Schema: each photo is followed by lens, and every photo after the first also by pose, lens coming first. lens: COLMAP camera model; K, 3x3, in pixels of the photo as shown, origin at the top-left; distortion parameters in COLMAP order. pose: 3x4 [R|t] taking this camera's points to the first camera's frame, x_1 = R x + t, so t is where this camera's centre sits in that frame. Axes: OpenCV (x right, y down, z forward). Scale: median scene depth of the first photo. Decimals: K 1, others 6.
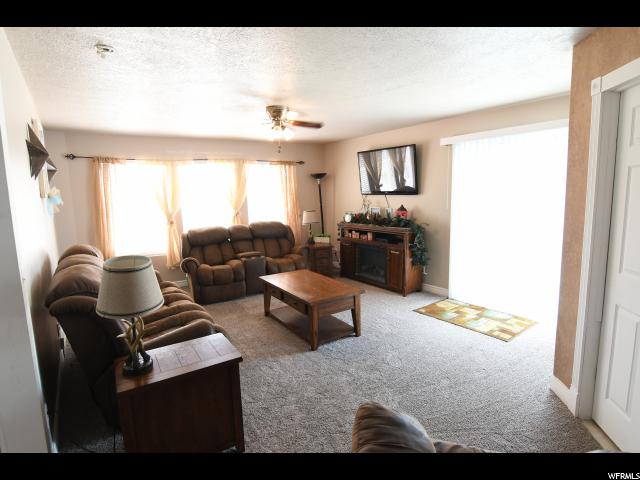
lens RADIAL K [[339.9, 0, 320.0], [0, 339.9, 240.0], [0, 0, 1]] dist [-0.001653, -0.001123]
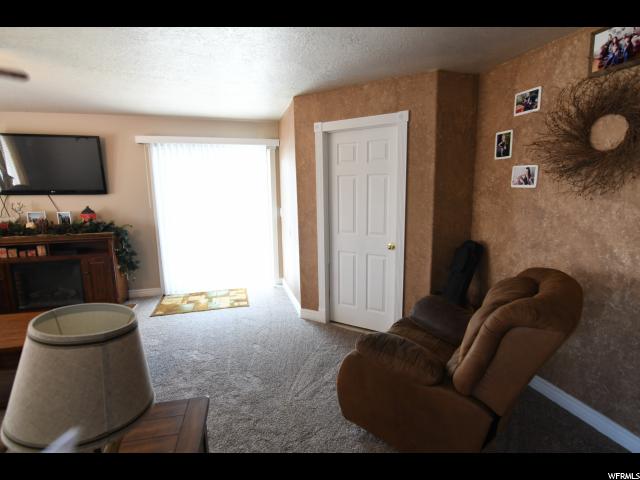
lens RADIAL K [[323.2, 0, 320.0], [0, 323.2, 240.0], [0, 0, 1]] dist [0.000605, -0.000100]
pose [[0.351048, -0.132881, 0.926881, -0.353540], [0.134600, 0.986760, 0.090487, -0.018717], [-0.926633, 0.092993, 0.364286, 0.210611]]
